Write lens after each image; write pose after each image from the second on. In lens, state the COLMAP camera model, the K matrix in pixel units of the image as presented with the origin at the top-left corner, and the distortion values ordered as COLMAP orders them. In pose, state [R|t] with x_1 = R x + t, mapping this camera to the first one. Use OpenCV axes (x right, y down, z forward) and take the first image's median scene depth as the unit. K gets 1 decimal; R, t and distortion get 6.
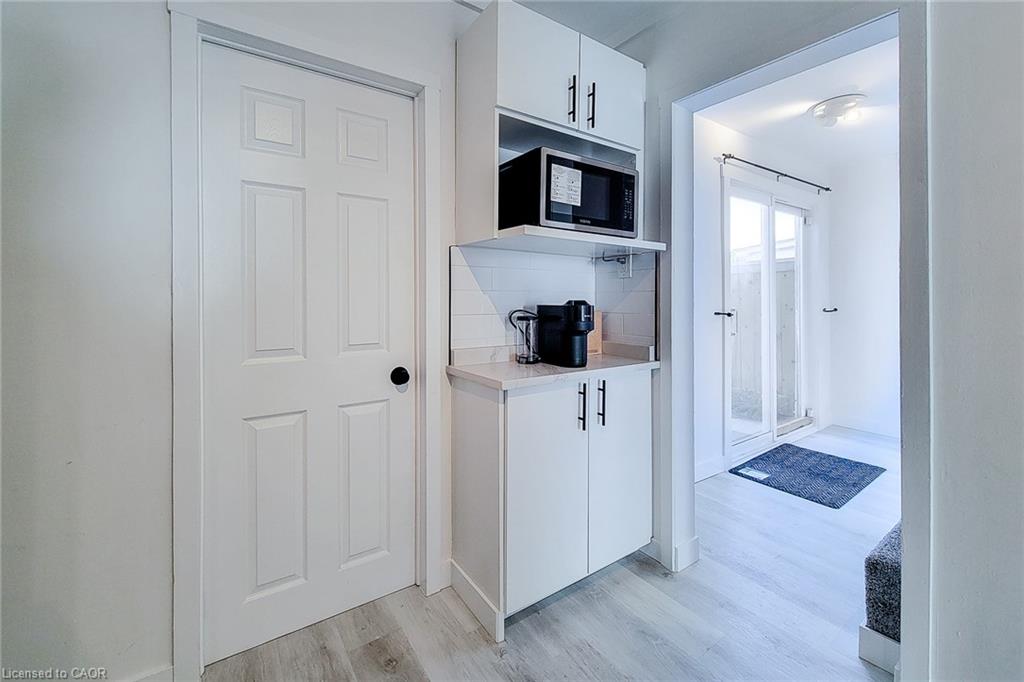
lens RADIAL K [[434.8, 0, 506.4], [0, 434.8, 294.7], [0, 0, 1]] dist [-0.000392, -0.000368]
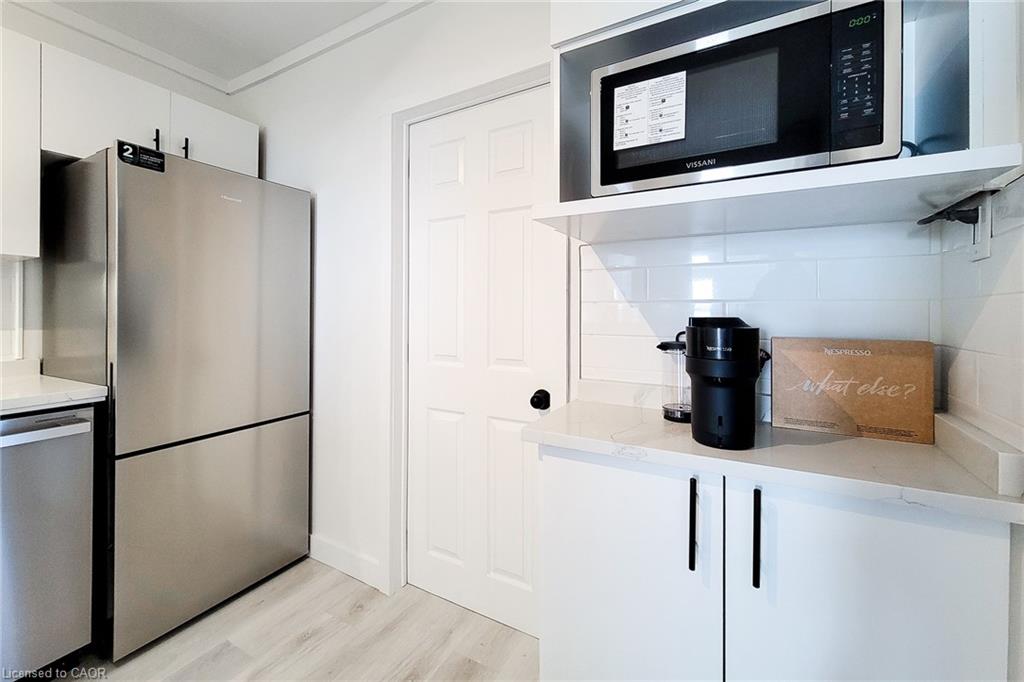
lens RADIAL K [[439.1, 0, 510.6], [0, 439.1, 304.7], [0, 0, 1]] dist [0.001502, 0.000138]
pose [[0.420545, -0.010712, -0.907209, 0.561912], [0.014420, 0.999883, -0.005121, -0.003002], [0.907157, -0.010928, 0.420650, 0.584860]]
